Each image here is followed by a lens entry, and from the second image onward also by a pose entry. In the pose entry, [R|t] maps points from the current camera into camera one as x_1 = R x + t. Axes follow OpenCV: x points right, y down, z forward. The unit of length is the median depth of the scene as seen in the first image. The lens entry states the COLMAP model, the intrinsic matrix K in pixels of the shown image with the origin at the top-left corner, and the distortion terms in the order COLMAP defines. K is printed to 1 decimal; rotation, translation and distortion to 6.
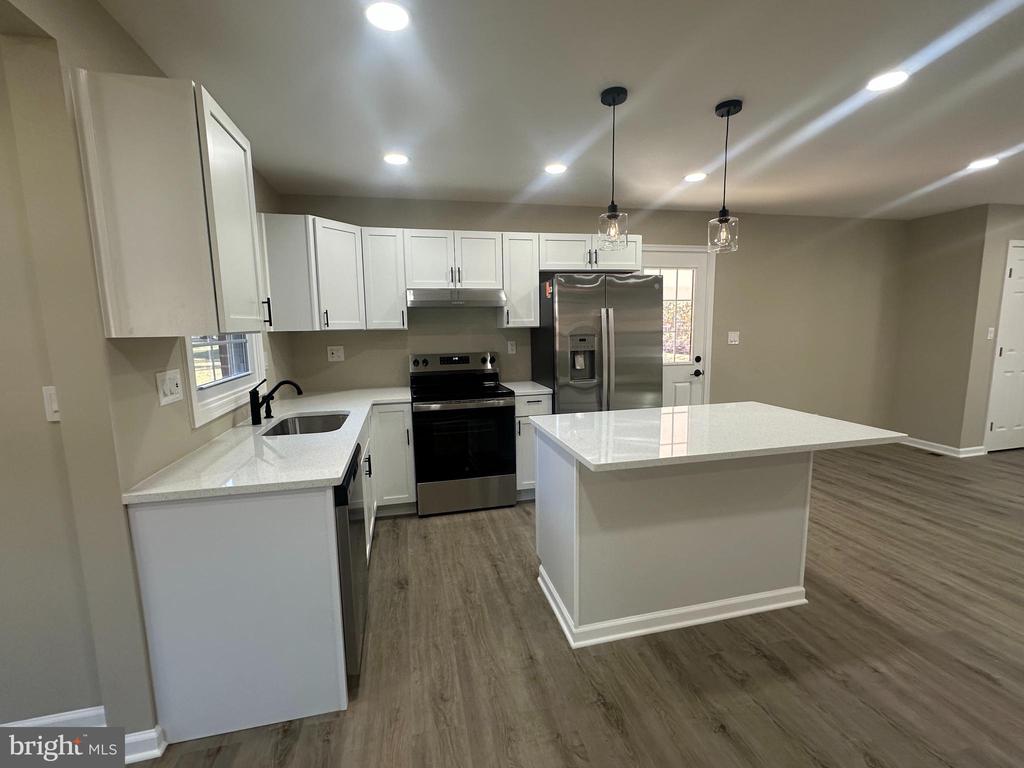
lens RADIAL K [[449.5, 0, 512.0], [0, 449.5, 384.0], [0, 0, 1]] dist [-0.001677, -0.000175]
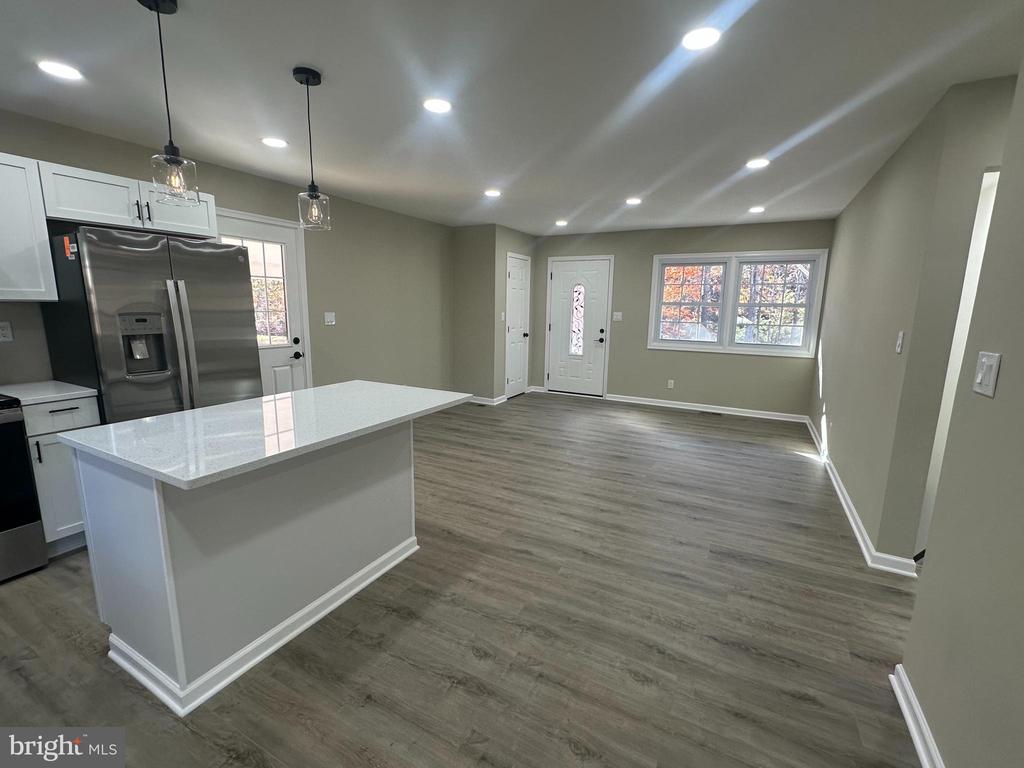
lens RADIAL K [[449.5, 0, 512.0], [0, 449.5, 384.0], [0, 0, 1]] dist [-0.001677, -0.000175]
pose [[0.661572, -0.102755, 0.742808, -0.003156], [0.070698, 0.994702, 0.074633, -0.003770], [-0.746541, 0.003140, 0.665331, 0.028967]]
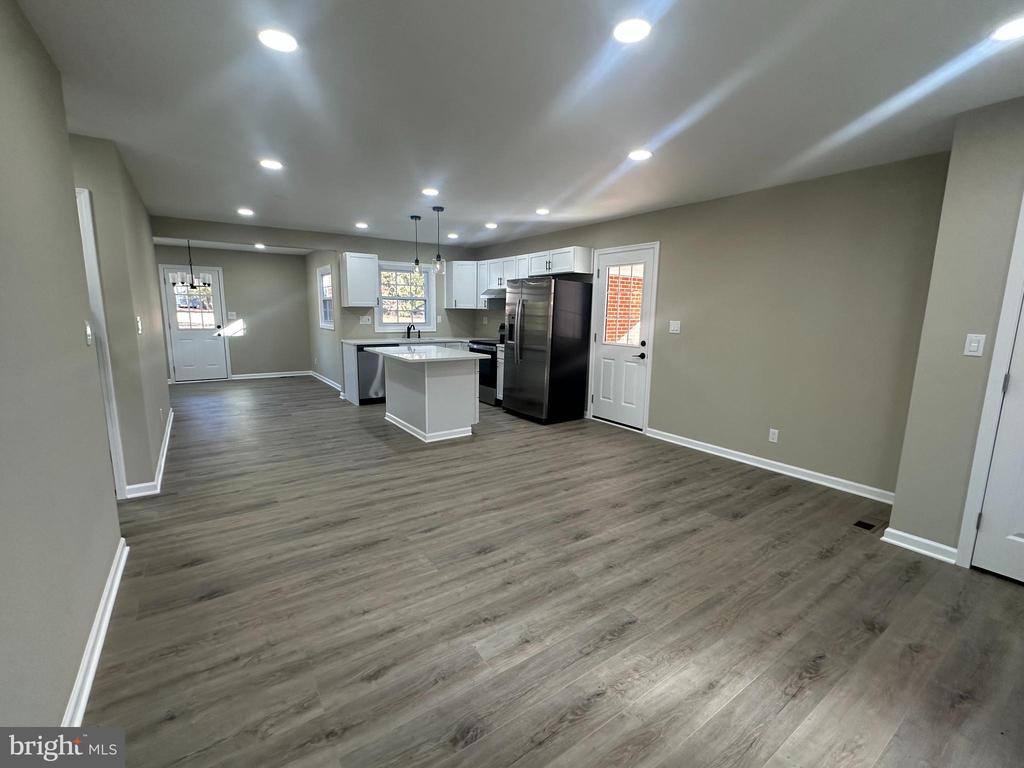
lens RADIAL K [[449.5, 0, 512.0], [0, 449.5, 384.0], [0, 0, 1]] dist [-0.001677, -0.000175]
pose [[0.367741, 0.174394, -0.913430, 1.774747], [-0.143834, 0.981104, 0.129408, -0.071940], [0.918737, 0.083794, 0.385876, 0.359899]]
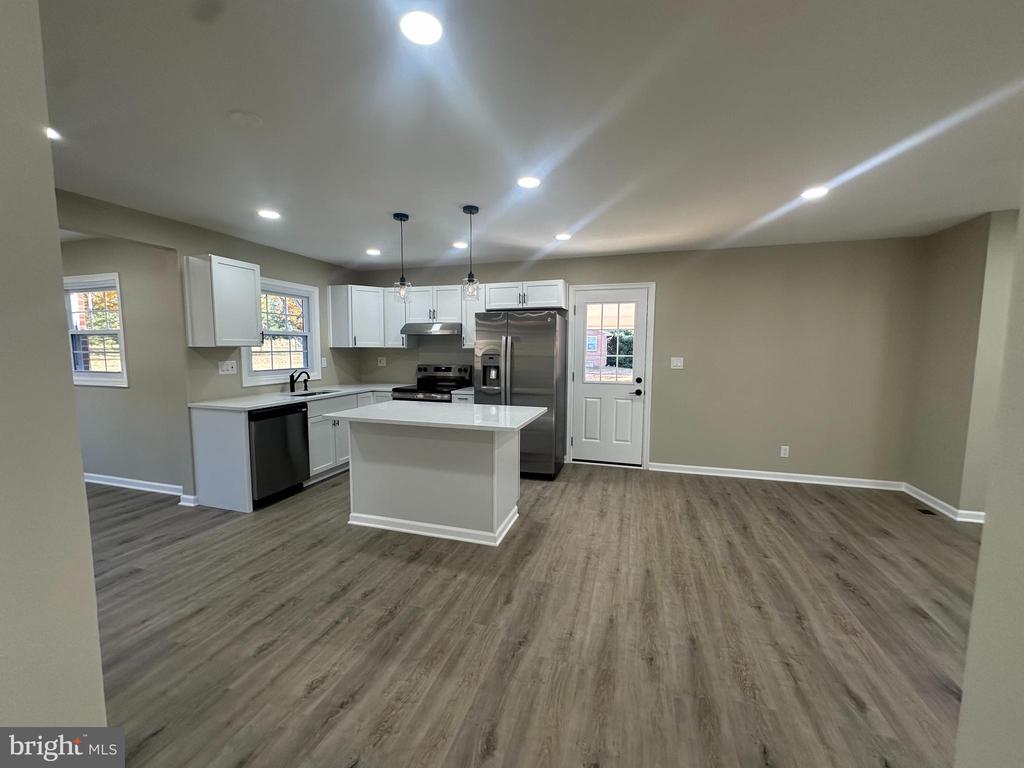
lens RADIAL K [[405.5, 0, 512.0], [0, 405.5, 384.0], [0, 0, 1]] dist [-0.001312, 0.000046]
pose [[0.862347, 0.065736, -0.502032, 0.866822], [-0.086163, 0.996126, -0.017571, -0.000004], [0.498932, 0.058409, 0.864671, -0.068082]]
